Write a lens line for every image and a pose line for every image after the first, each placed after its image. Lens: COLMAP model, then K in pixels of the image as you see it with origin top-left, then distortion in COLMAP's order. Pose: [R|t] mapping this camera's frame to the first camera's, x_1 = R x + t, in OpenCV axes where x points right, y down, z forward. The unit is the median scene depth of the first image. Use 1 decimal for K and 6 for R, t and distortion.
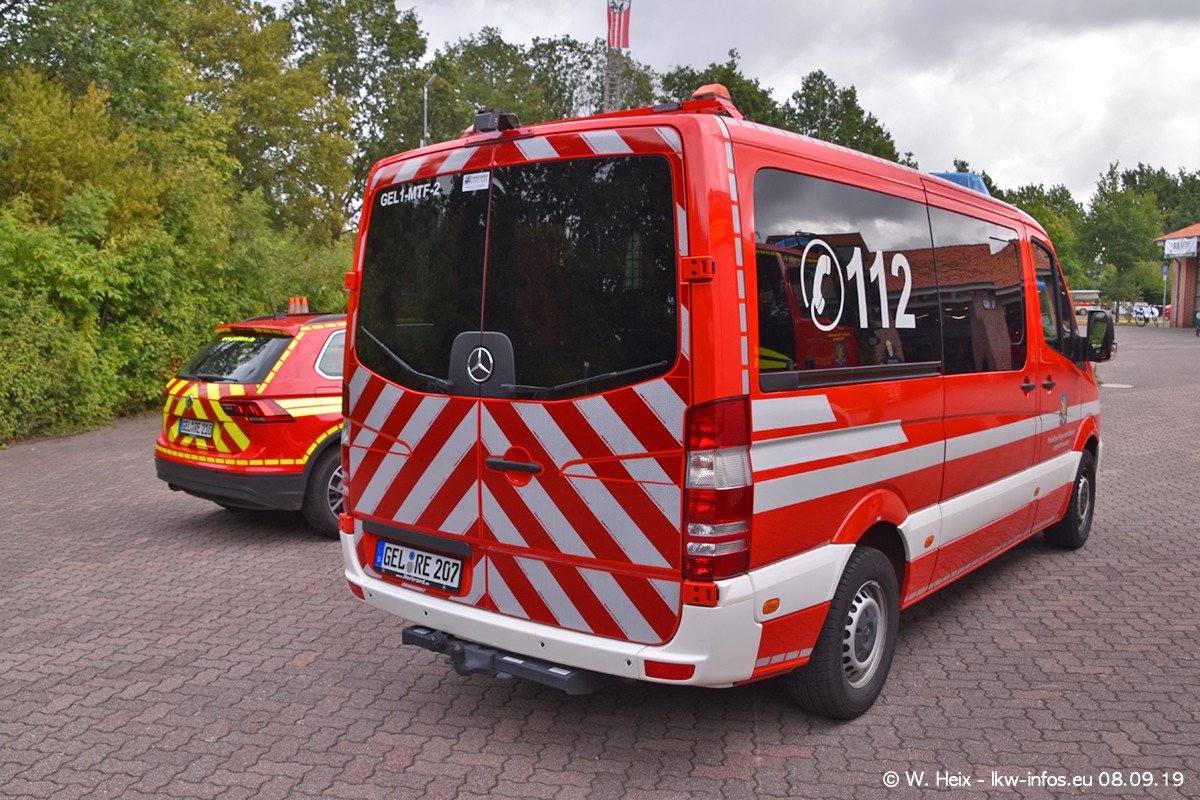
lens RADIAL K [[1026.5, 0, 580.1], [0, 1026.5, 412.1], [0, 0, 1]] dist [-0.148690, 0.091851]
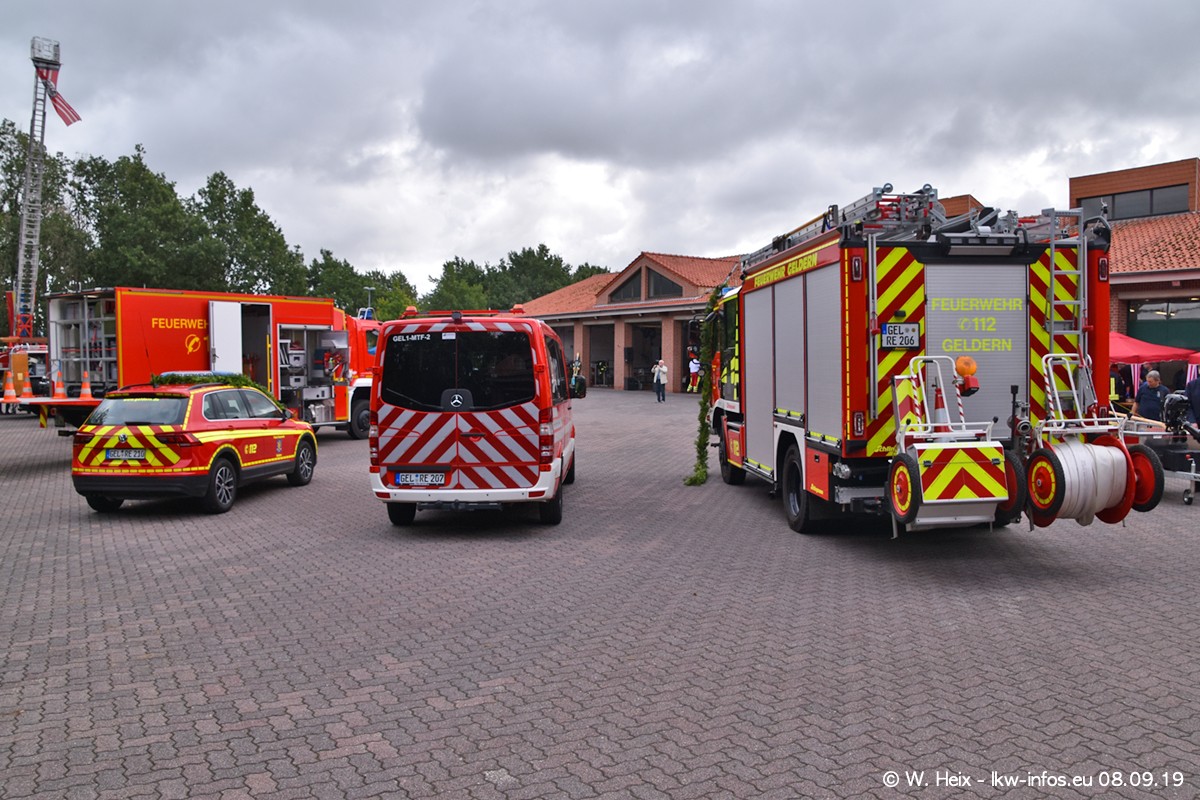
lens RADIAL K [[919.6, 0, 588.0], [0, 919.6, 414.2], [0, 0, 1]] dist [-0.140483, 0.087439]
pose [[0.785377, -0.034323, 0.618065, -0.700627], [0.068066, 0.997196, -0.031114, 0.048159], [-0.615264, 0.066506, 0.785511, -0.617647]]
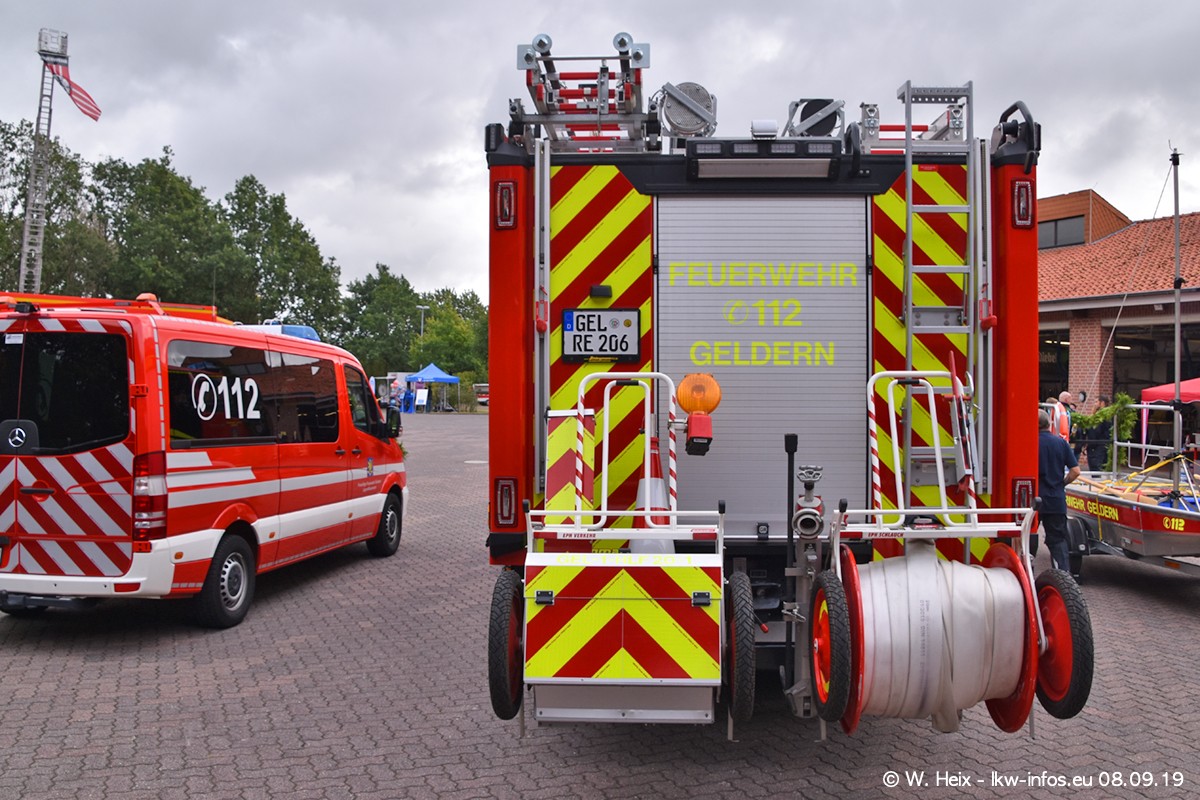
lens RADIAL K [[1020.3, 0, 582.2], [0, 1020.3, 407.1], [0, 0, 1]] dist [-0.145728, 0.101886]
pose [[0.854772, 0.008995, 0.518926, -0.073933], [0.039311, 0.995855, -0.082016, 0.042849], [-0.517513, 0.090504, 0.850875, -0.531601]]
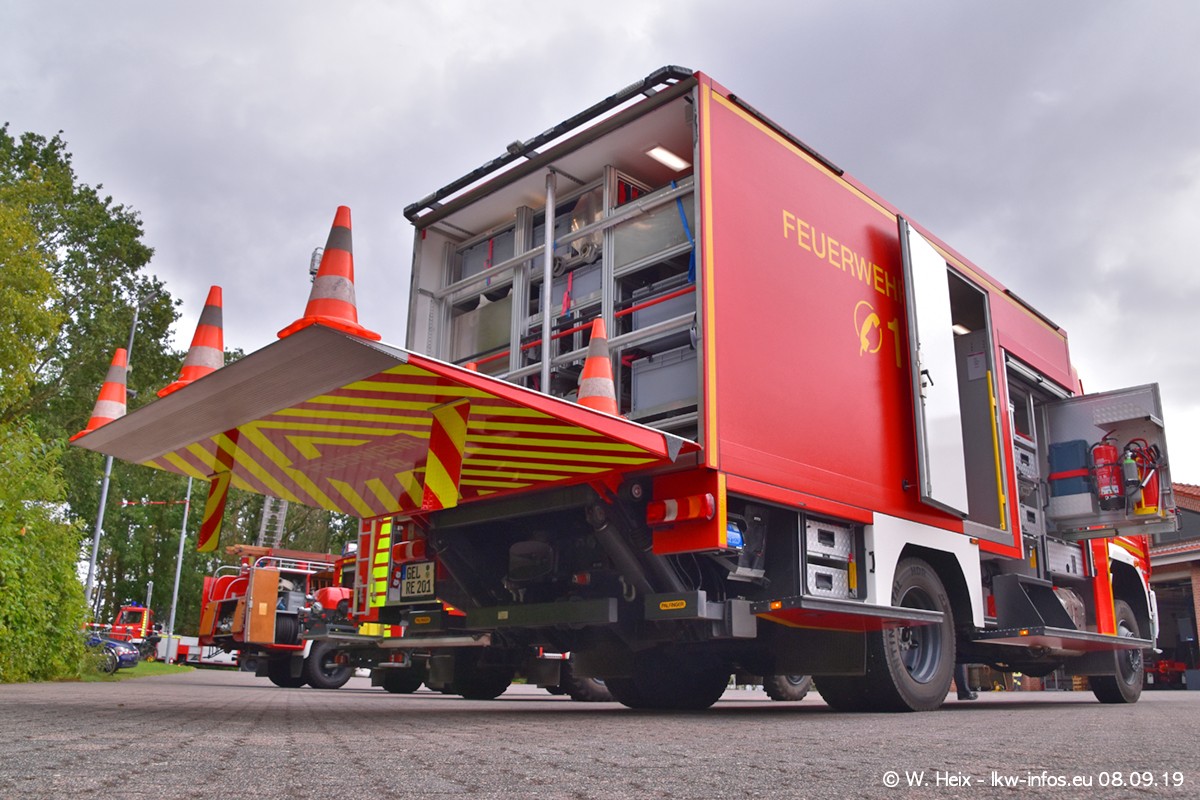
lens RADIAL K [[991.0, 0, 606.9], [0, 991.0, 397.9], [0, 0, 1]] dist [-0.126900, 0.057152]
pose [[0.901044, 0.143949, 0.409144, -0.560411], [0.028755, 0.921418, -0.387508, 0.077294], [-0.432774, 0.360926, 0.826099, 1.374341]]
